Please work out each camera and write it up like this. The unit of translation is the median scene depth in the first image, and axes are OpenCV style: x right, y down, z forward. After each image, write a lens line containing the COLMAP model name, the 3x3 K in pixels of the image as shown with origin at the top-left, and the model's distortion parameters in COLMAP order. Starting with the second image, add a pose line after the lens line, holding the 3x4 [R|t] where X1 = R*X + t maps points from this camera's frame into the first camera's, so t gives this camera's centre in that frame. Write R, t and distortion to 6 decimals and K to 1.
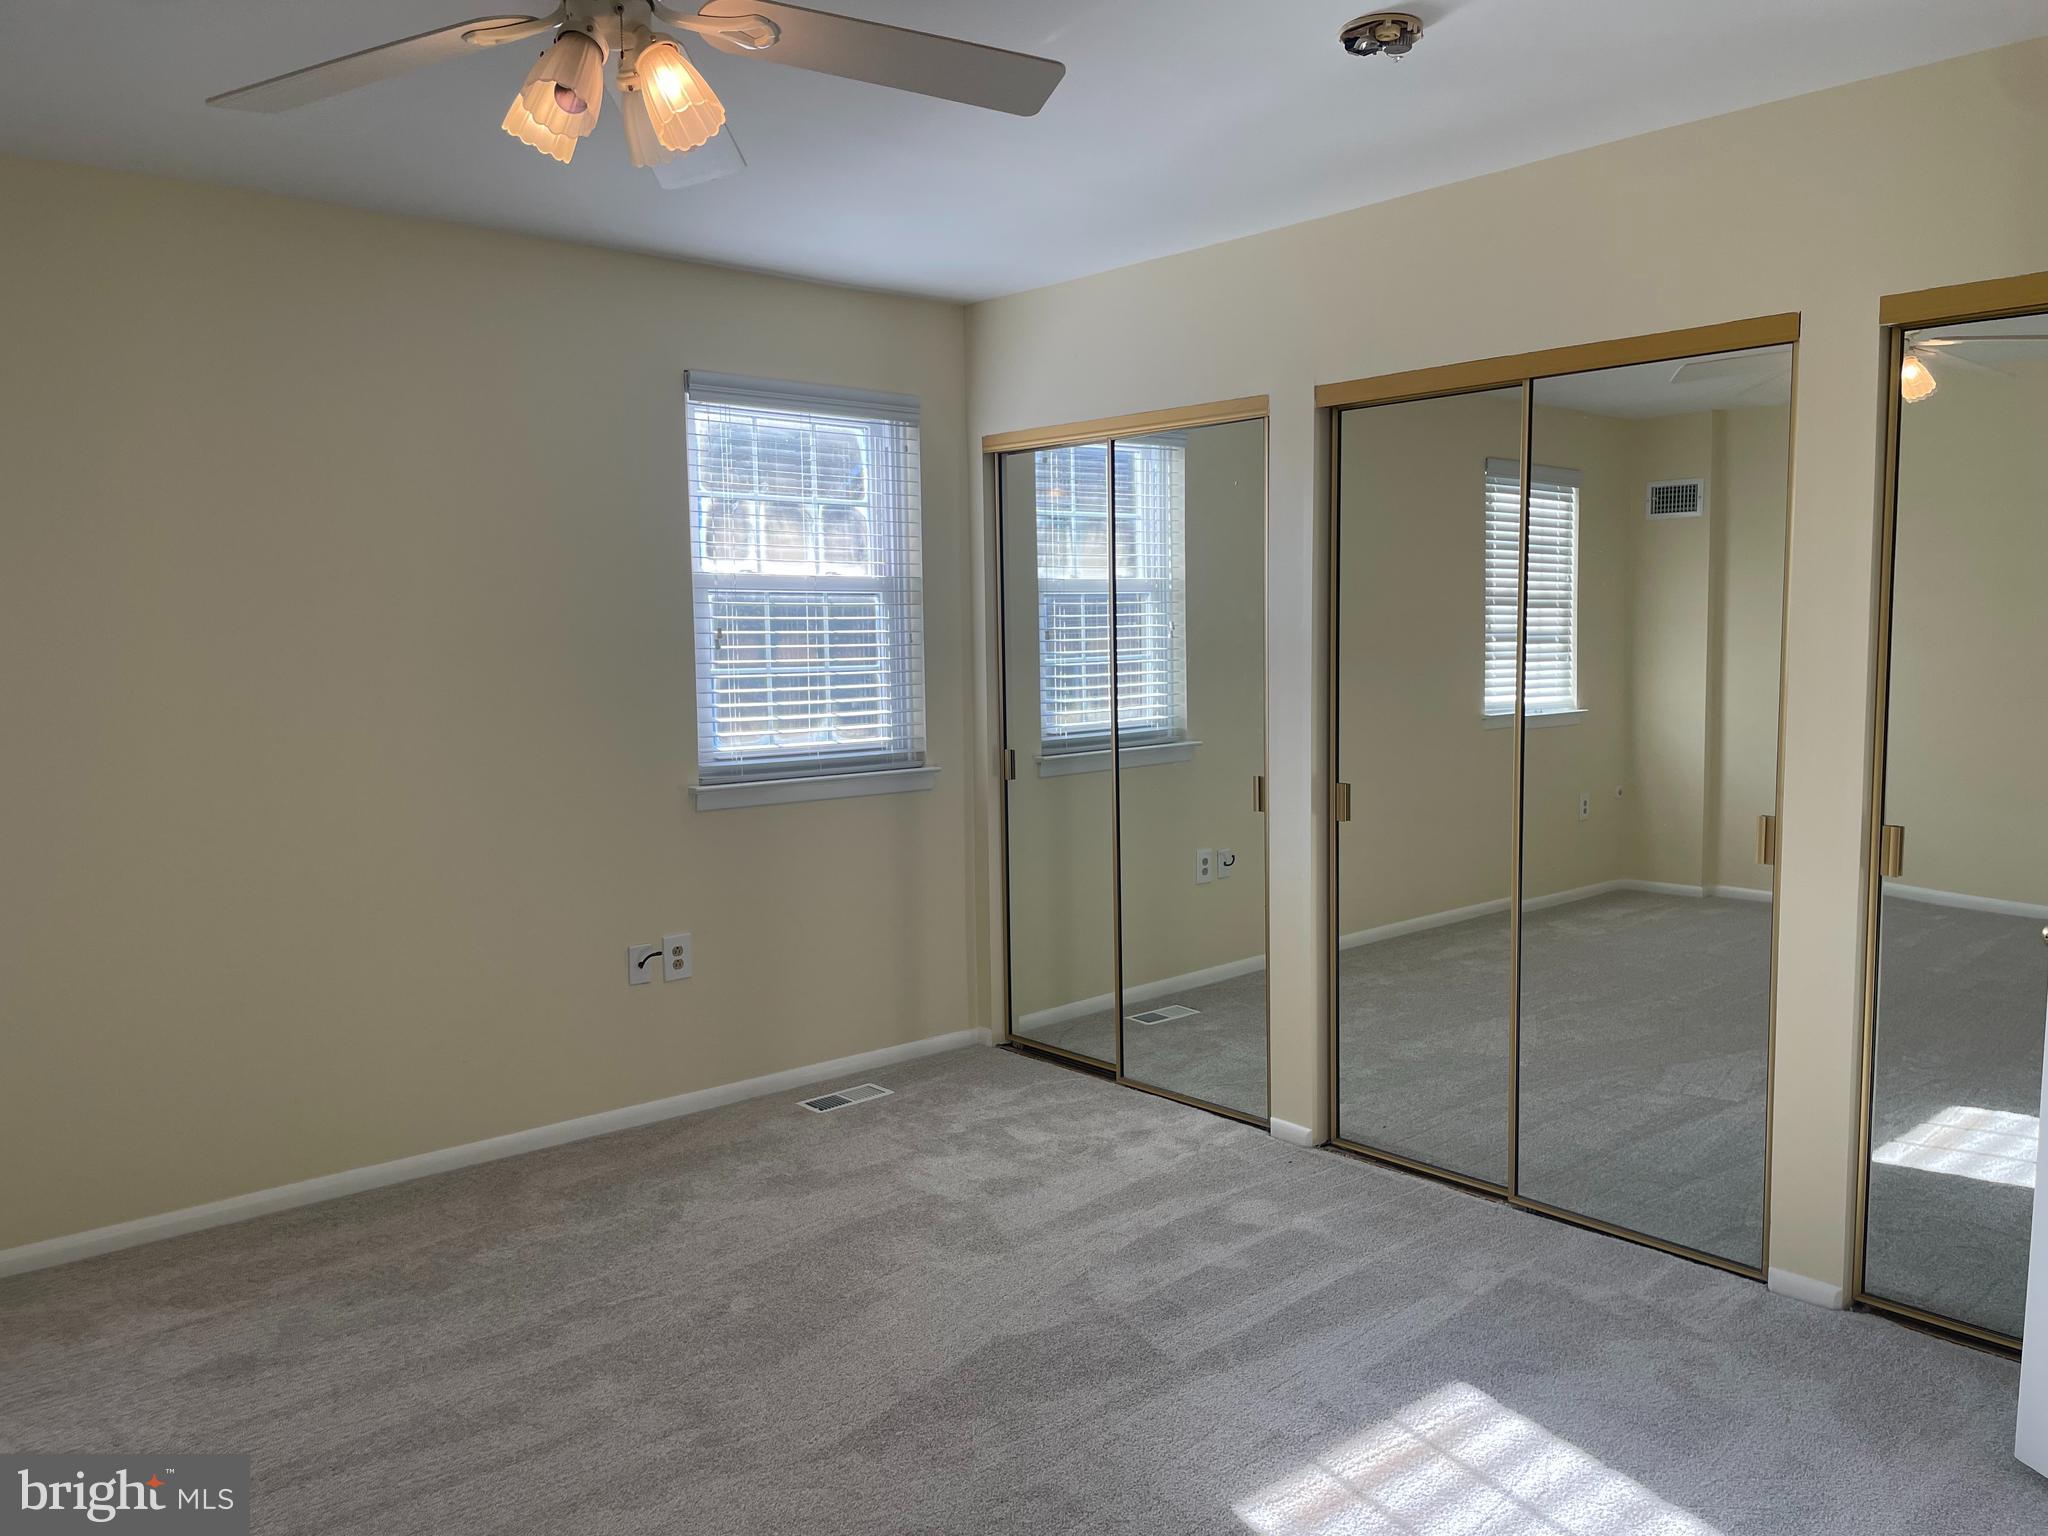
lens RADIAL K [[1555.7, 0, 1074.5], [0, 1555.7, 758.7], [0, 0, 1]] dist [0.088434, -0.113500]
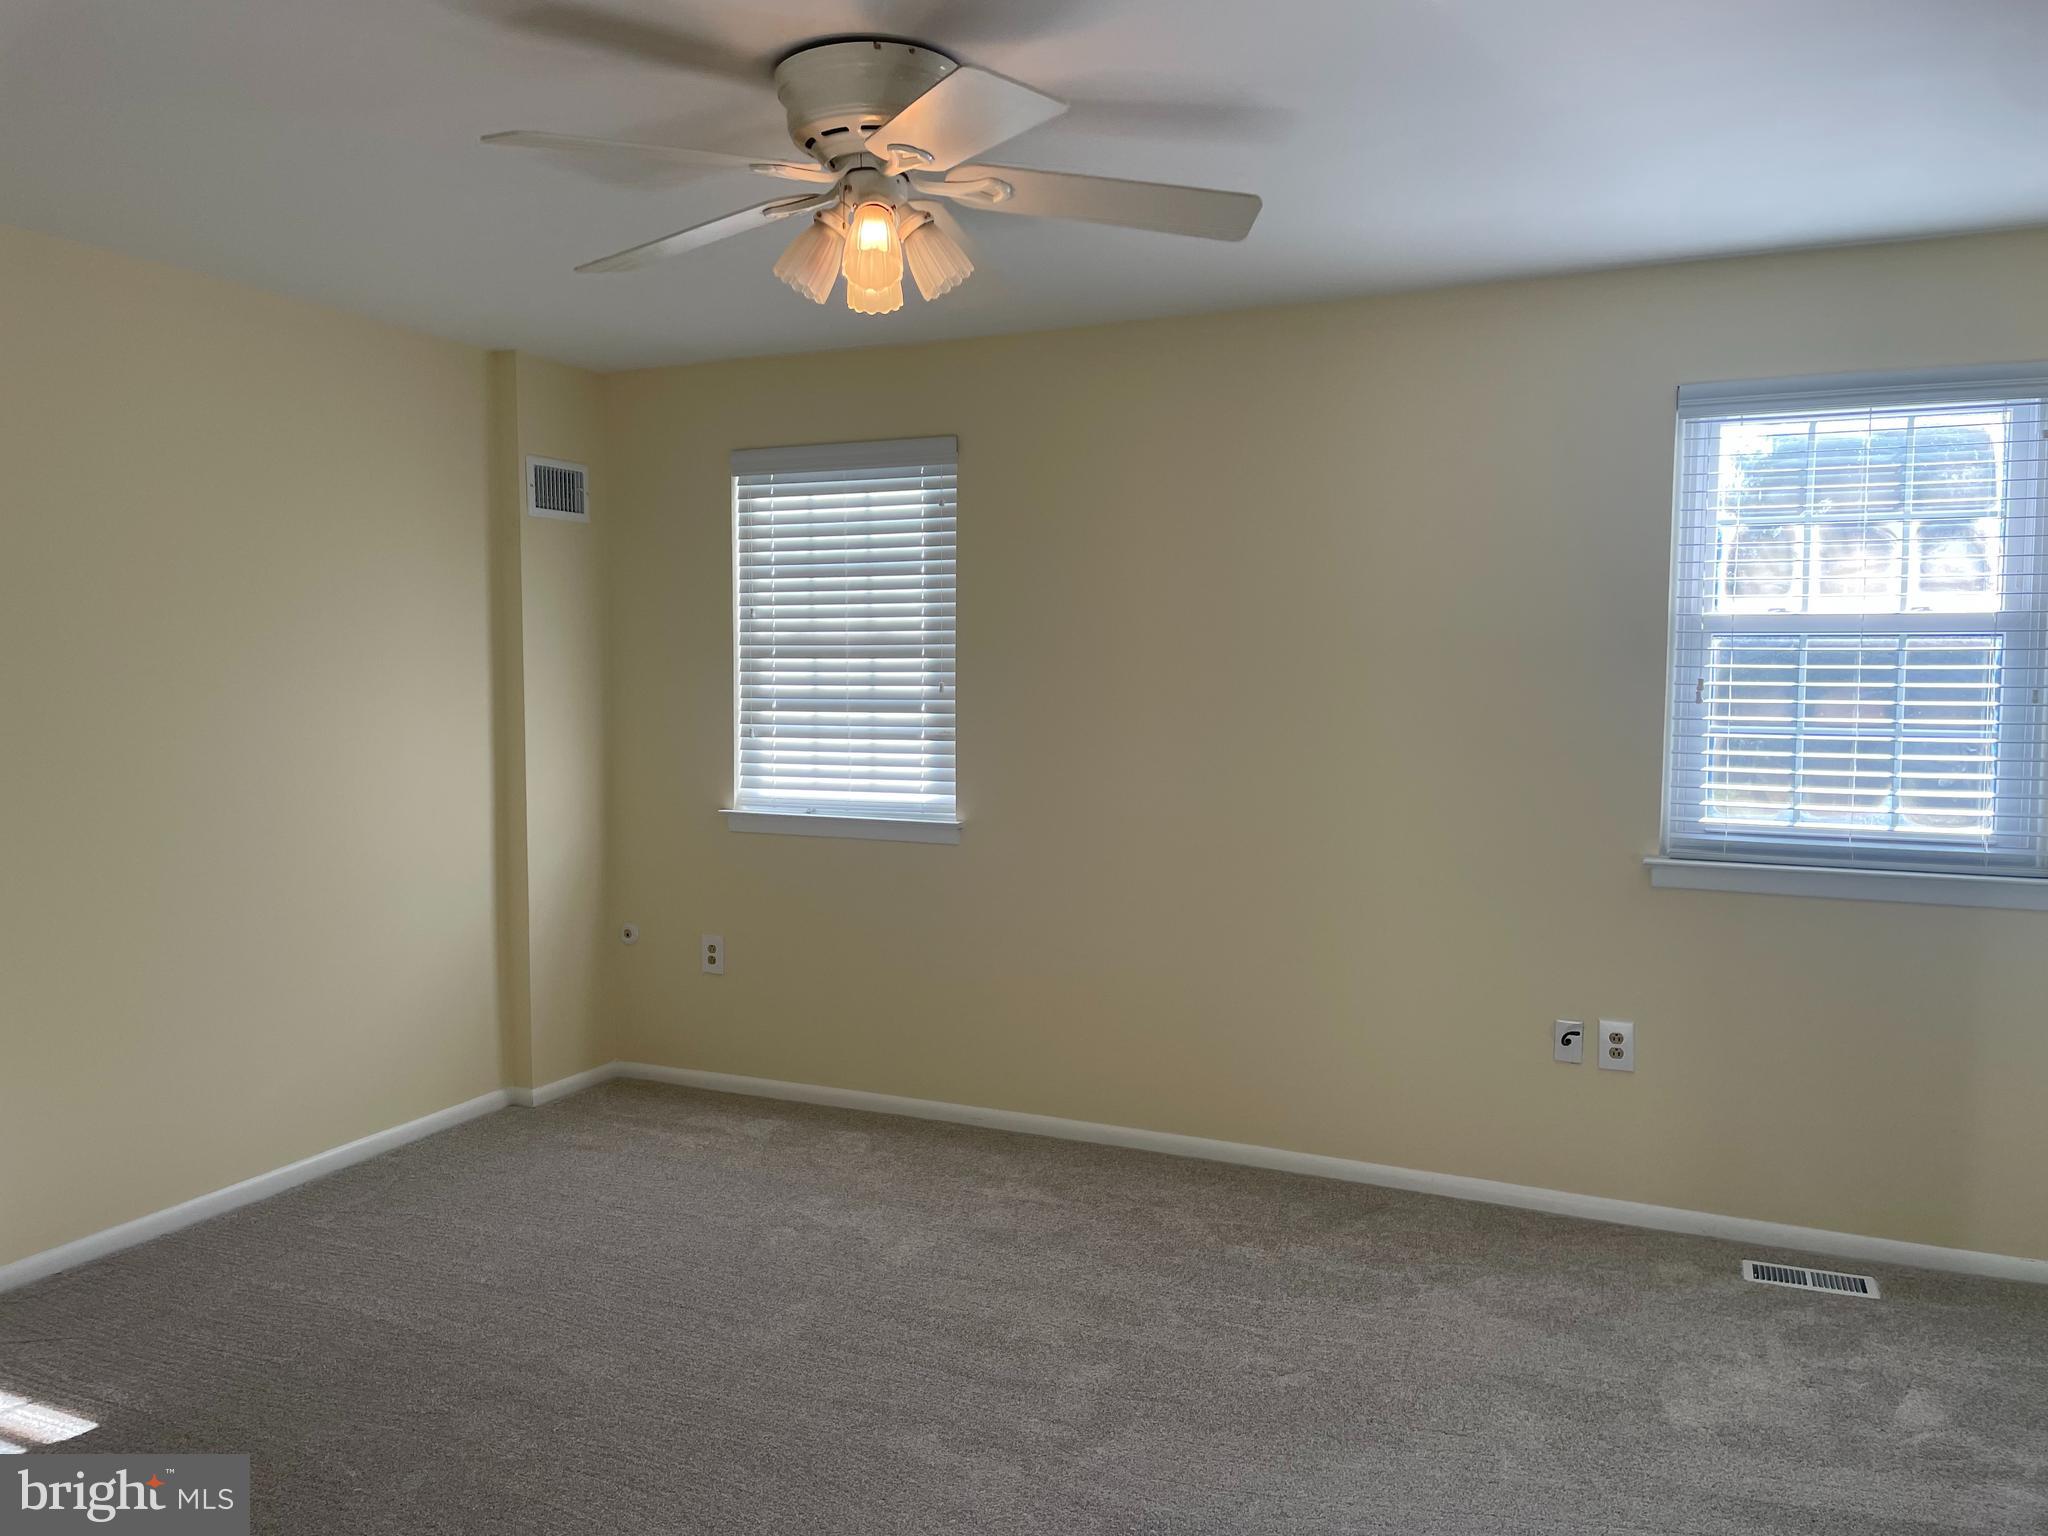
lens RADIAL K [[1555.7, 0, 1017.3], [0, 1555.7, 773.8], [0, 0, 1]] dist [0.088434, -0.113500]
pose [[0.384712, 0.072207, -0.920208, 0.408429], [-0.085698, 0.995424, 0.042281, -0.034396], [0.919050, 0.062594, 0.389139, 0.309982]]
